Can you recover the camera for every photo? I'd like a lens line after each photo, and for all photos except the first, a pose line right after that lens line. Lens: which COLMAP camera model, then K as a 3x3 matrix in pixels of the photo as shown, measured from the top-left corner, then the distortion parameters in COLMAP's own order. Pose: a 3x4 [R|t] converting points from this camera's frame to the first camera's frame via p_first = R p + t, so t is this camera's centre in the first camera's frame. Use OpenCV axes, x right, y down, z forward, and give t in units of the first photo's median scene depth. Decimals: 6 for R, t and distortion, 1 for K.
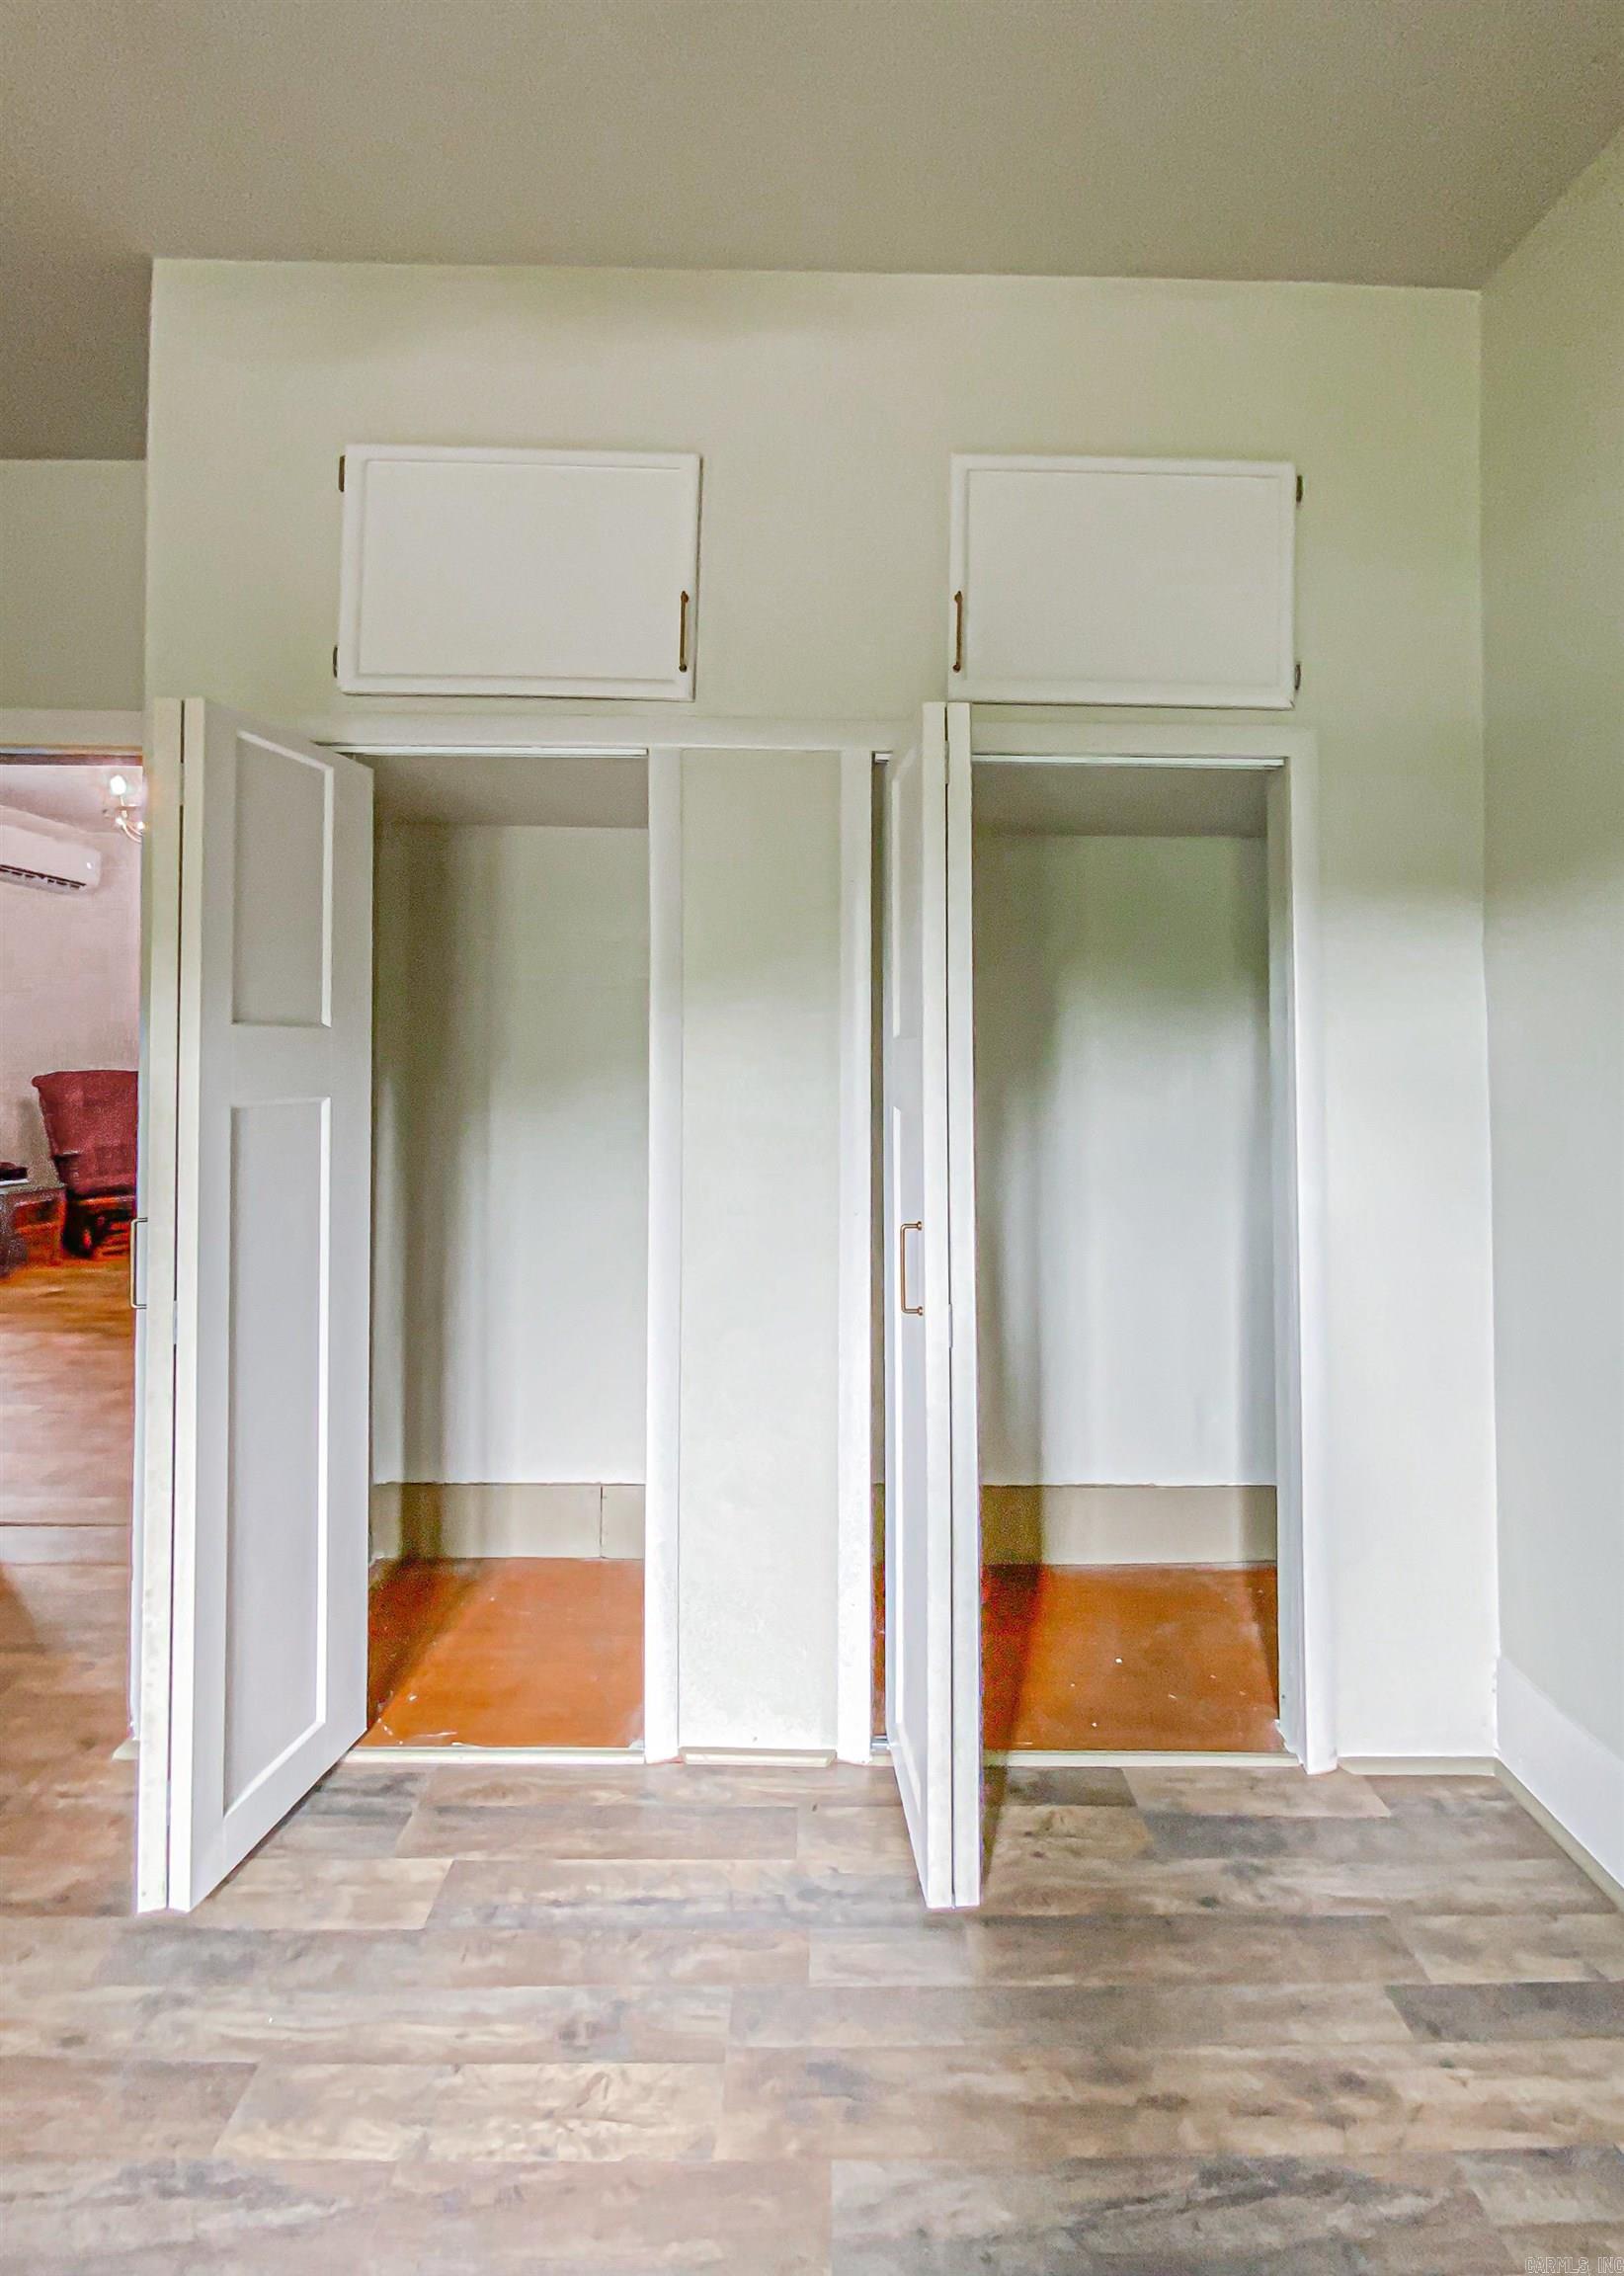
lens RADIAL K [[885.0, 0, 815.3], [0, 885.0, 1042.6], [0, 0, 1]] dist [-0.000716, -0.000117]
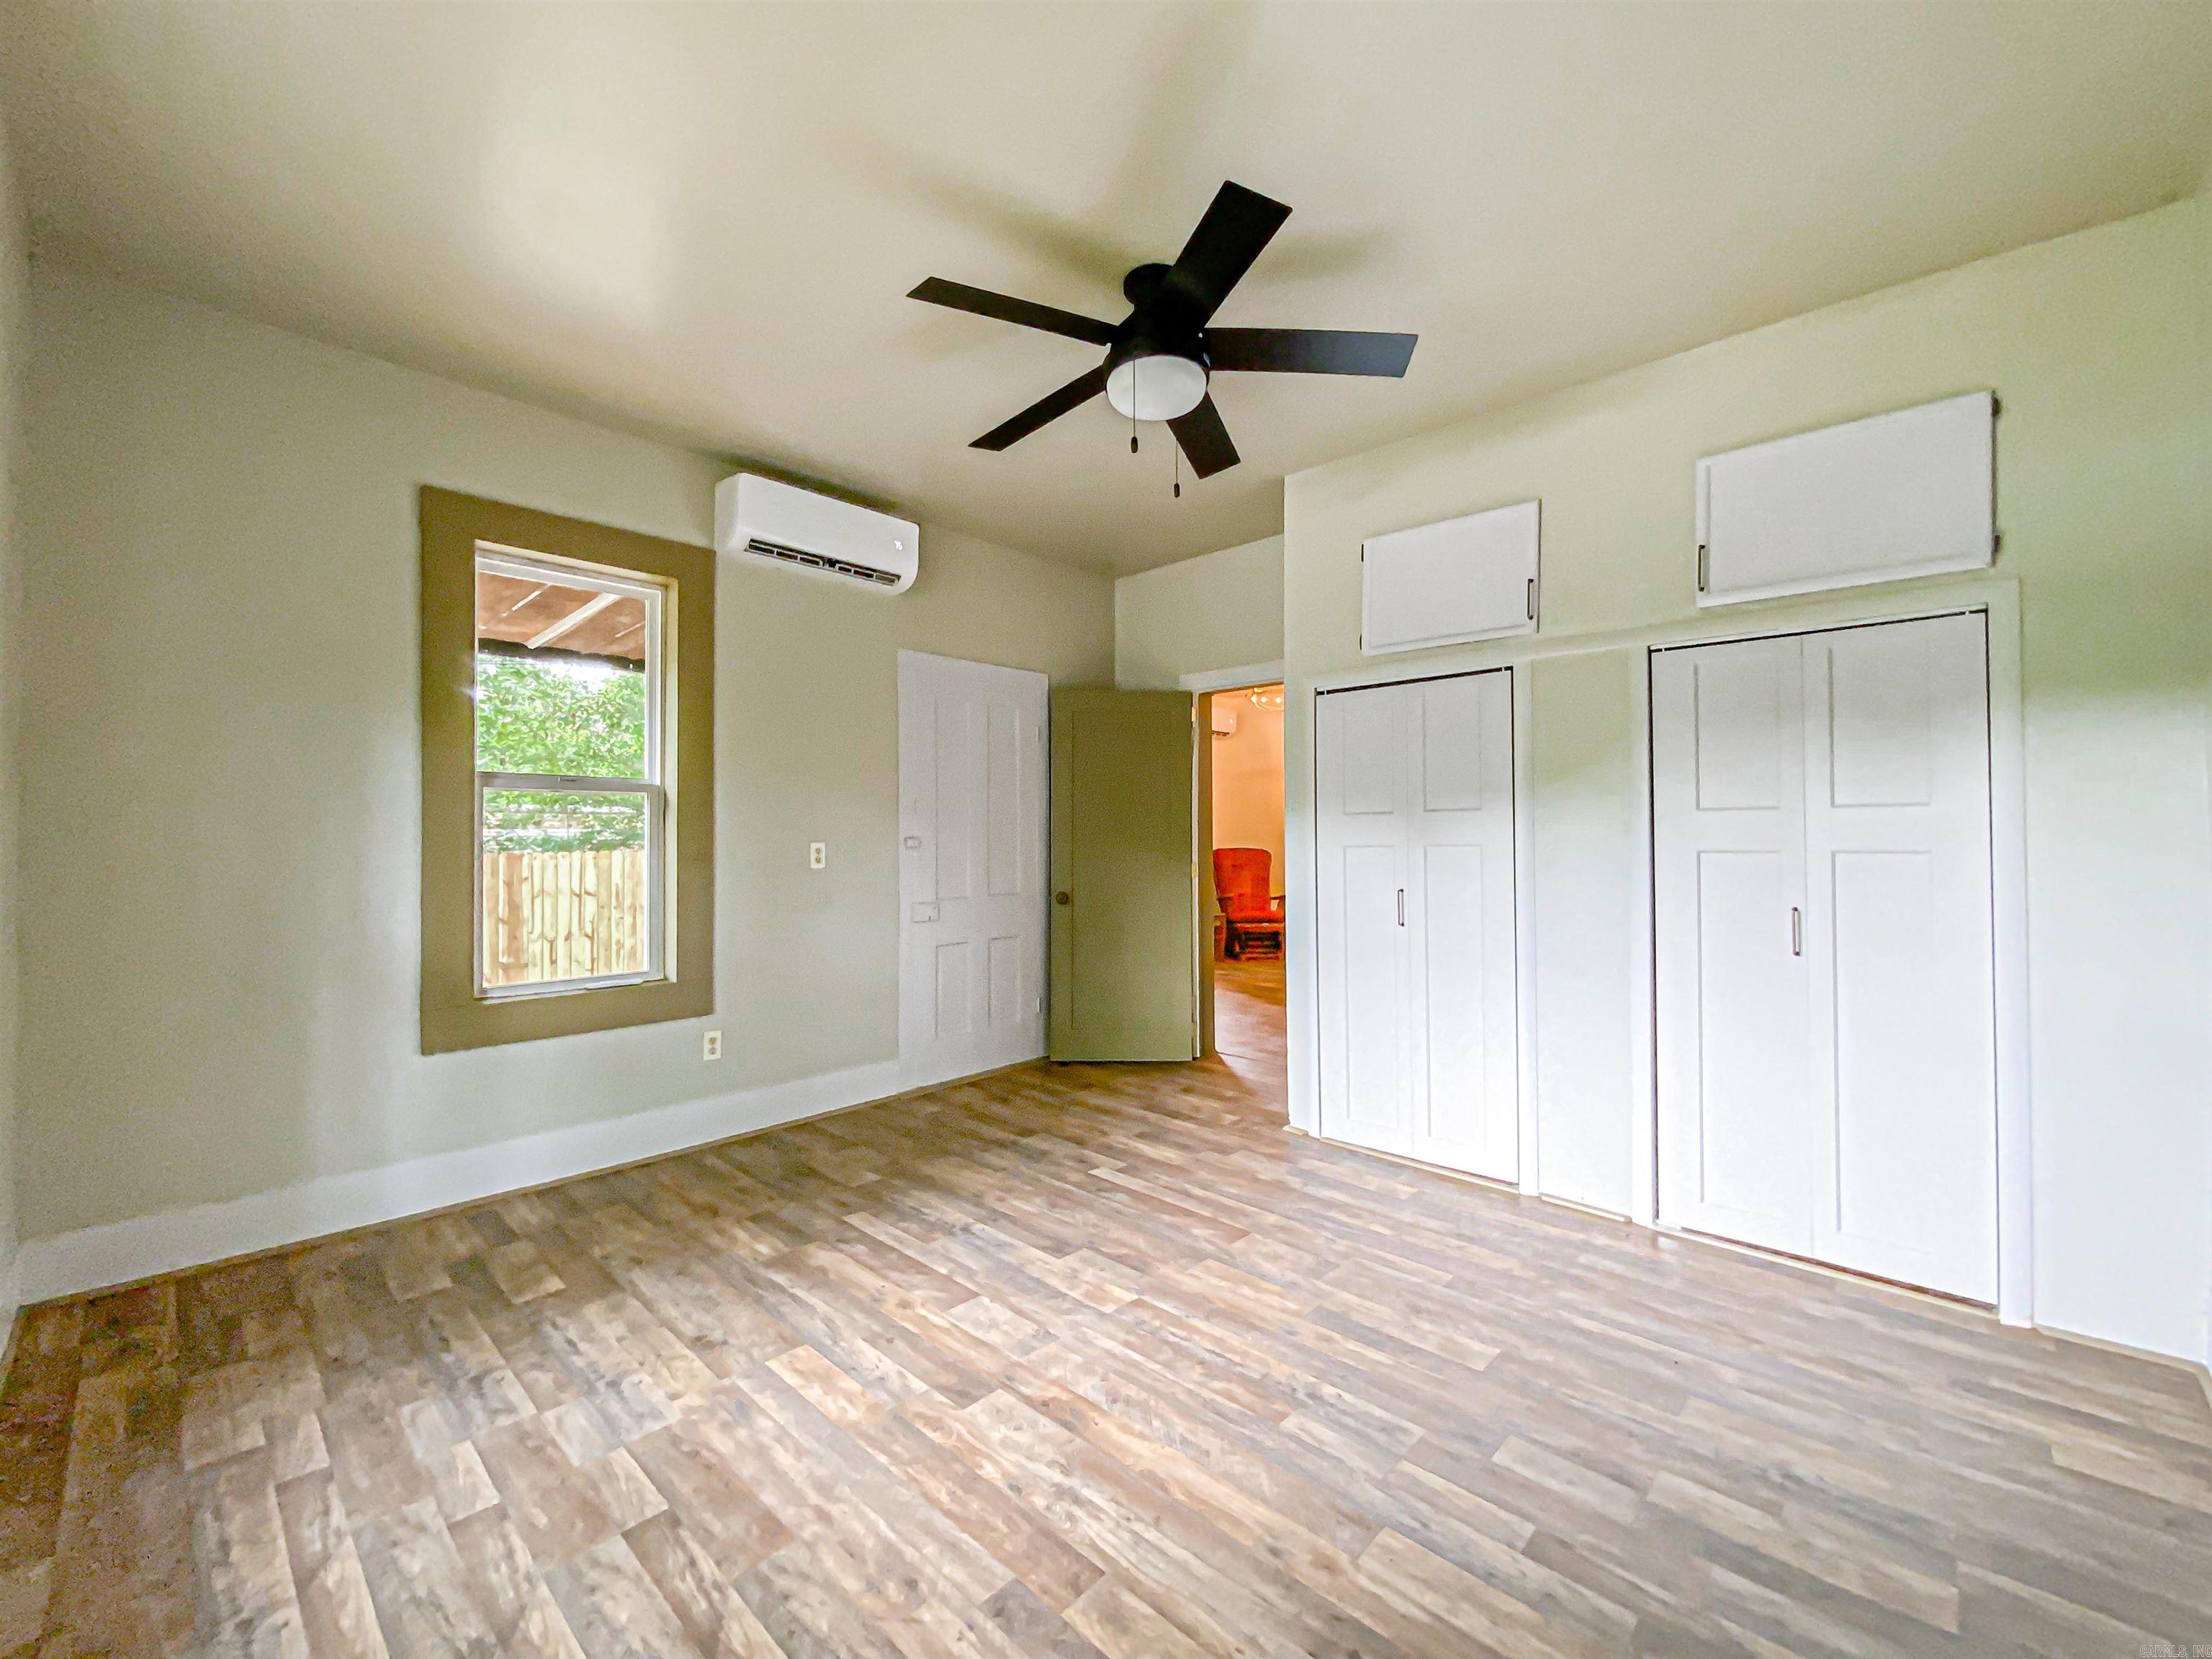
lens RADIAL K [[922.8, 0, 1106.0], [0, 922.8, 829.5], [0, 0, 1]] dist [-0.000744, -0.000173]
pose [[0.707776, -0.015017, -0.706277, 0.584725], [0.007864, 0.999880, -0.013380, 0.048820], [0.706393, 0.003916, 0.707809, -1.018798]]
